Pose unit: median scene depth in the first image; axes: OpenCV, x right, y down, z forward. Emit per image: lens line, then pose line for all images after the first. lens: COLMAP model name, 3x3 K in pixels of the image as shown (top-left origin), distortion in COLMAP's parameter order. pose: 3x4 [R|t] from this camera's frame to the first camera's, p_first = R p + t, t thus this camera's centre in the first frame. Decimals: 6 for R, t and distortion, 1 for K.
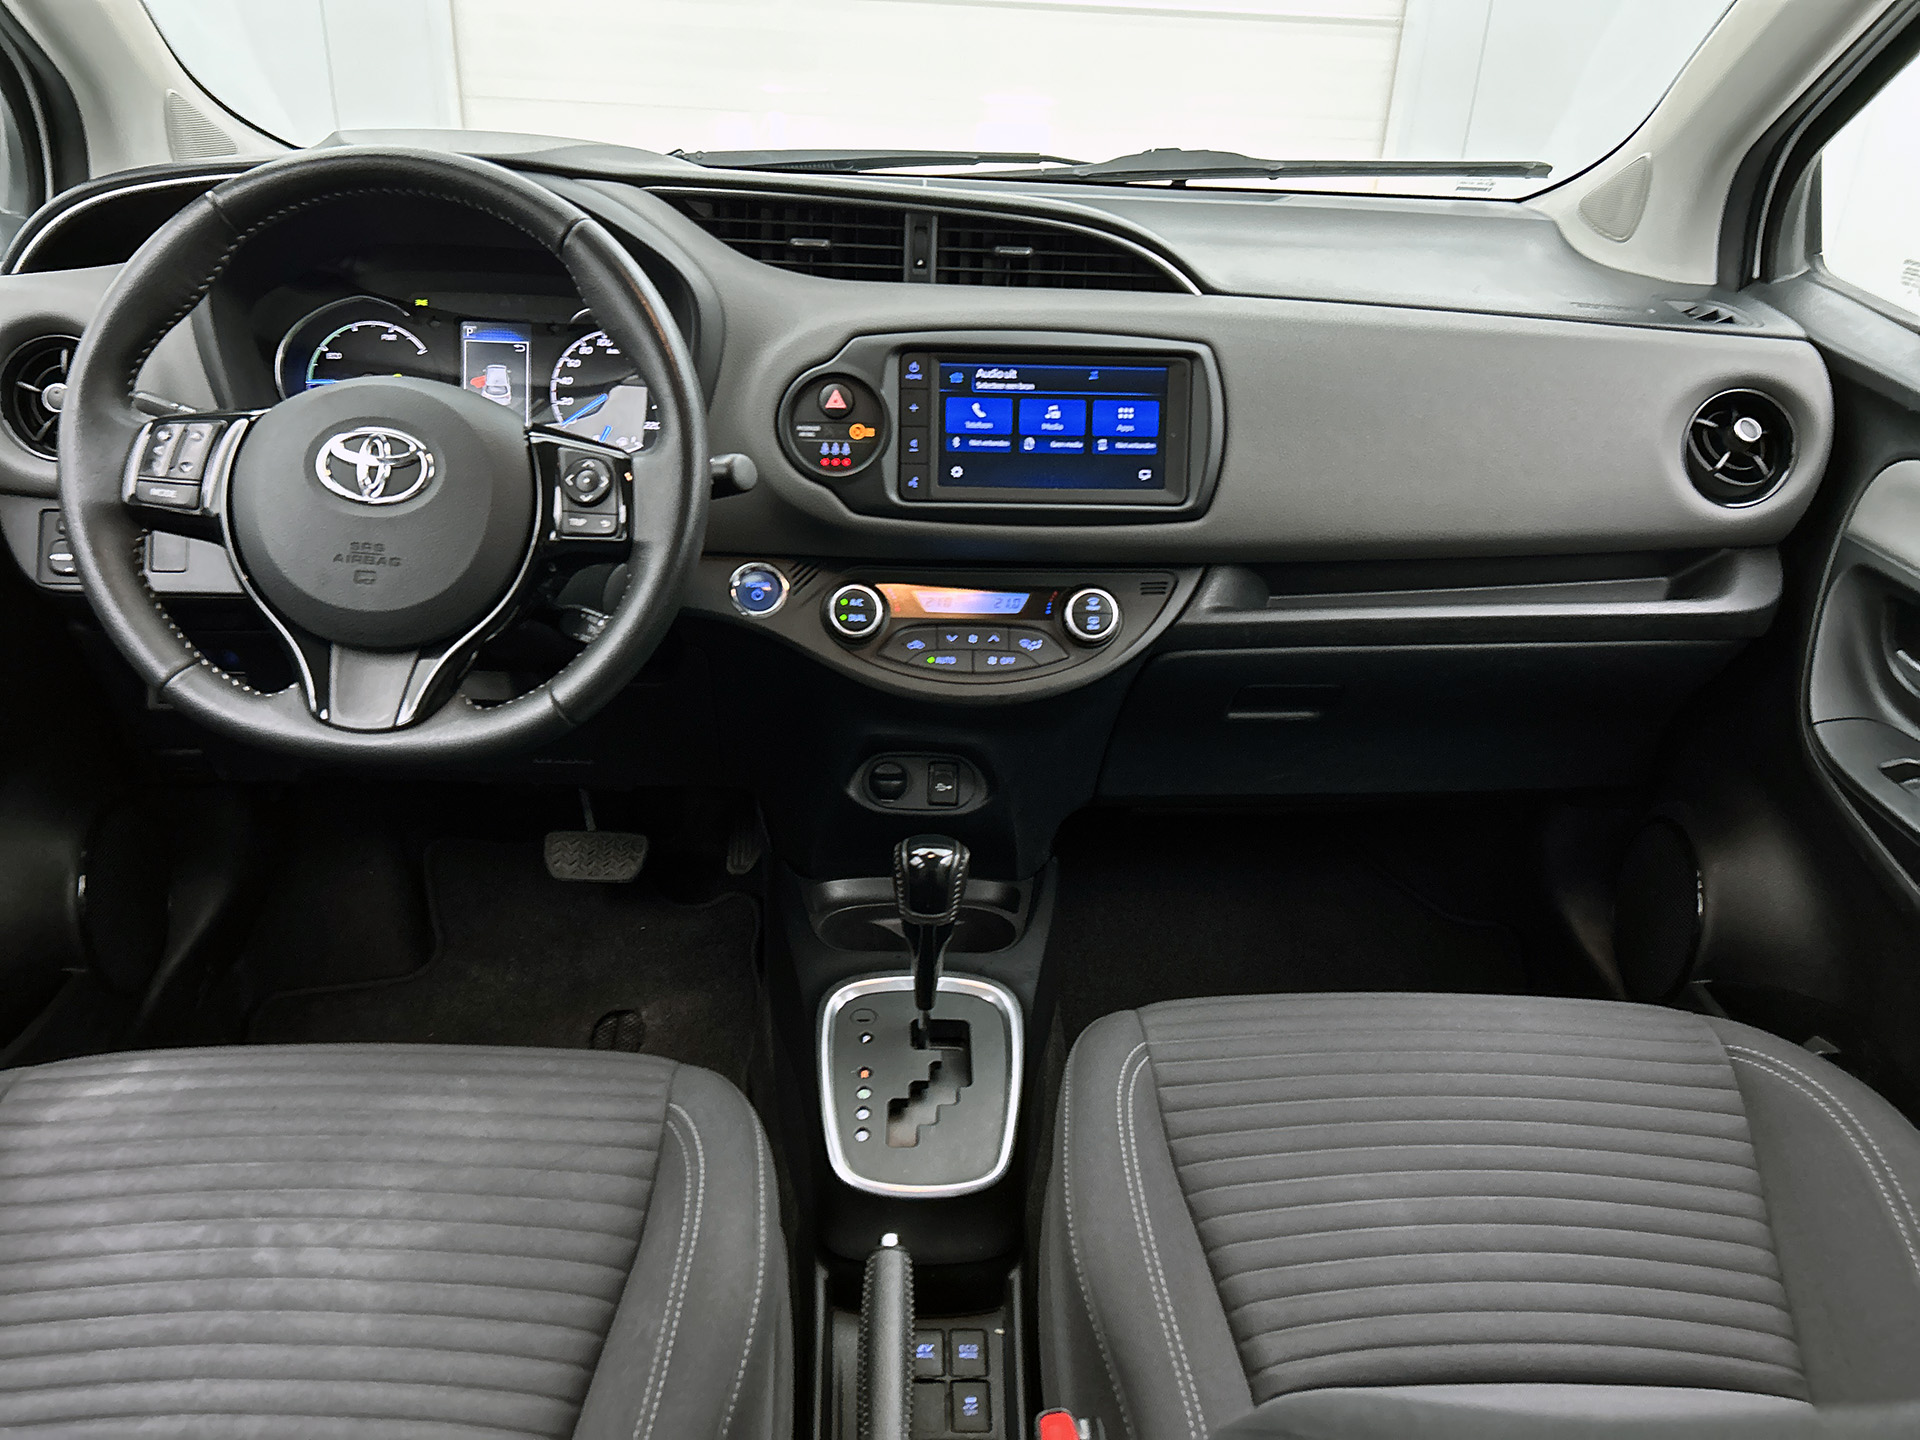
lens RADIAL K [[1435.1, 0, 968.2], [0, 1435.1, 750.2], [0, 0, 1]] dist [0.004249, 0.000154]
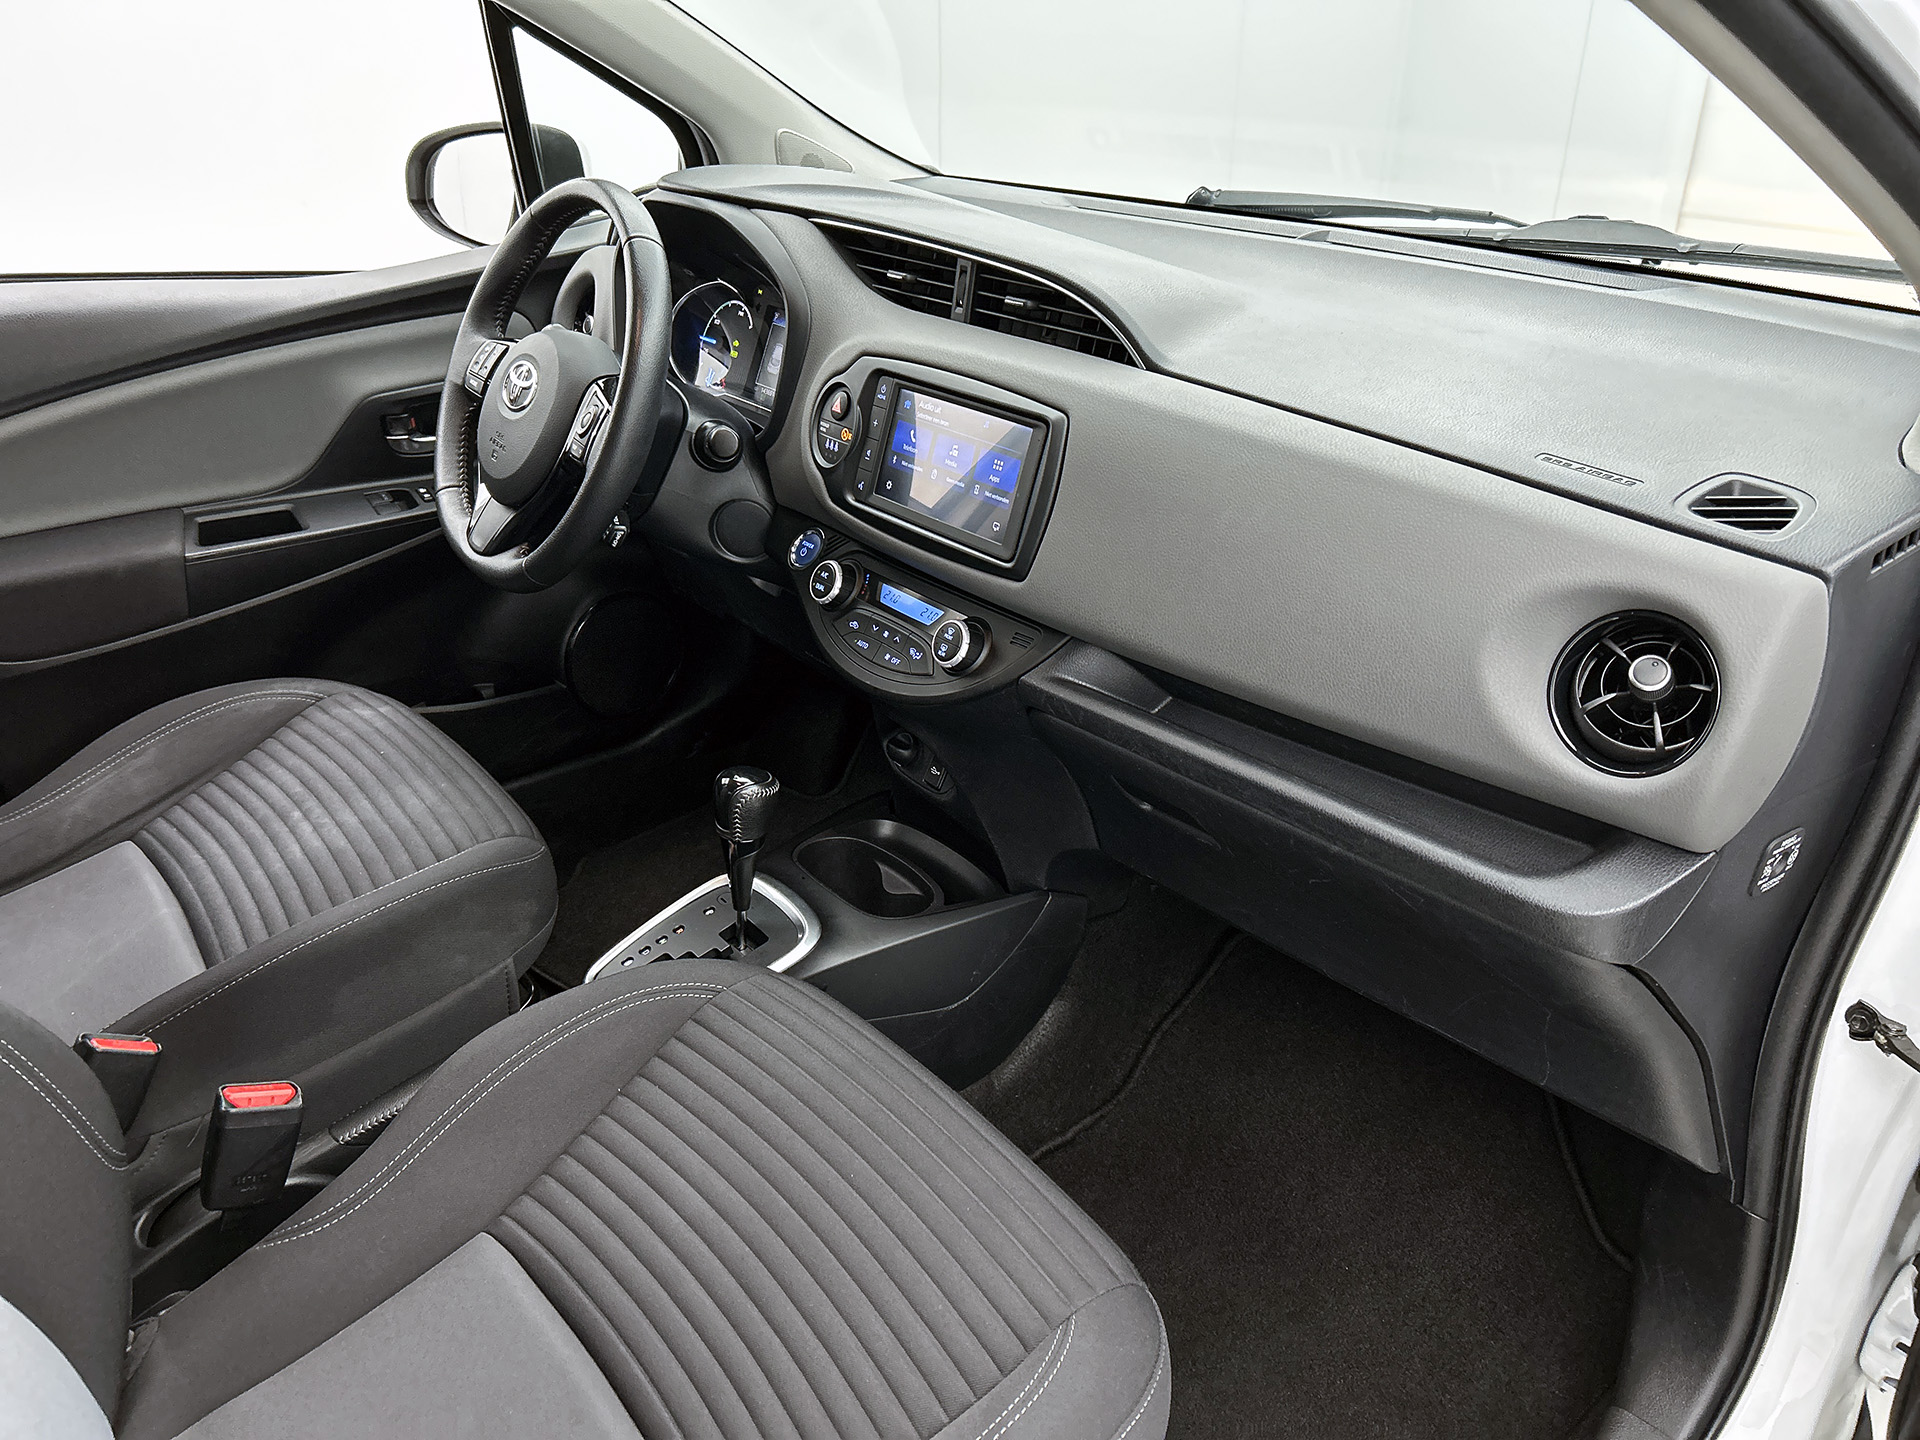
lens RADIAL K [[1435.1, 0, 968.2], [0, 1435.1, 750.2], [0, 0, 1]] dist [0.004249, 0.000154]
pose [[0.606984, 0.341116, -0.717781, 0.919432], [-0.343334, 0.927115, 0.150263, -0.192084], [0.716723, 0.155231, 0.679861, 0.306420]]
